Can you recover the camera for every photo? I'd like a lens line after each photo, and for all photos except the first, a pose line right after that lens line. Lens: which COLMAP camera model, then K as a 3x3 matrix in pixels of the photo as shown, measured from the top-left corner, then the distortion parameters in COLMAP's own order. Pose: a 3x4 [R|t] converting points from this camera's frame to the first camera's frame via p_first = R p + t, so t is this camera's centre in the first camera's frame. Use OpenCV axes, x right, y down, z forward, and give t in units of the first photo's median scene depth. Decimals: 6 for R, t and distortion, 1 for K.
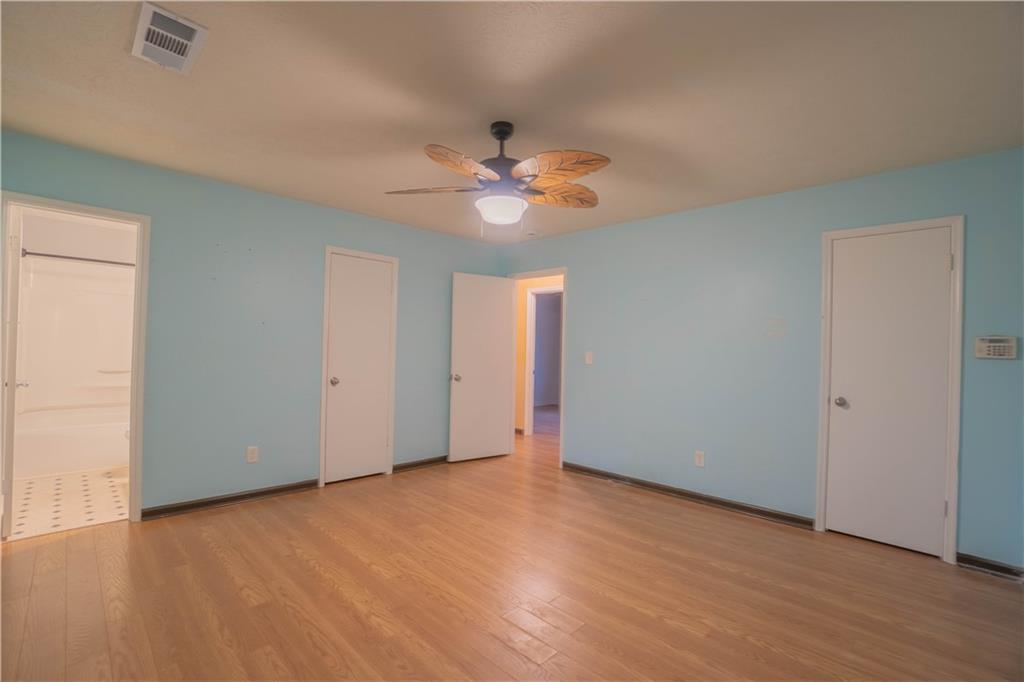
lens RADIAL K [[452.0, 0, 509.7], [0, 452.0, 343.4], [0, 0, 1]] dist [-0.065587, 0.024378]
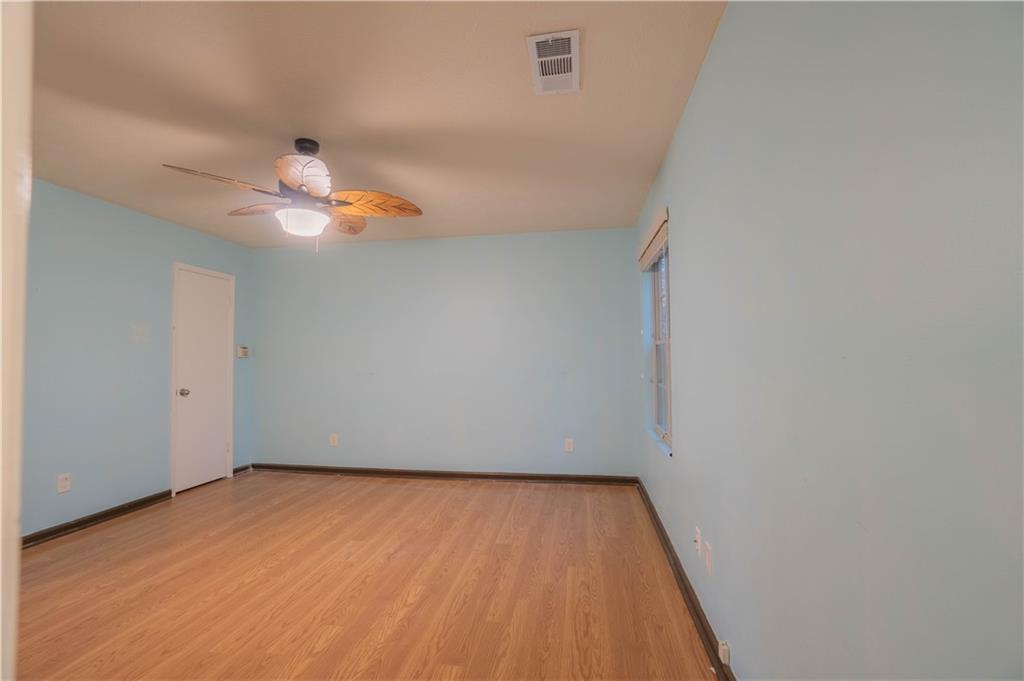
lens RADIAL K [[452.0, 0, 509.7], [0, 452.0, 342.9], [0, 0, 1]] dist [-0.065587, 0.024378]
pose [[-0.580922, 0.009138, 0.813908, -1.232199], [-0.013180, 0.999700, -0.020631, -0.003118], [-0.813852, -0.022712, -0.580628, 1.317446]]
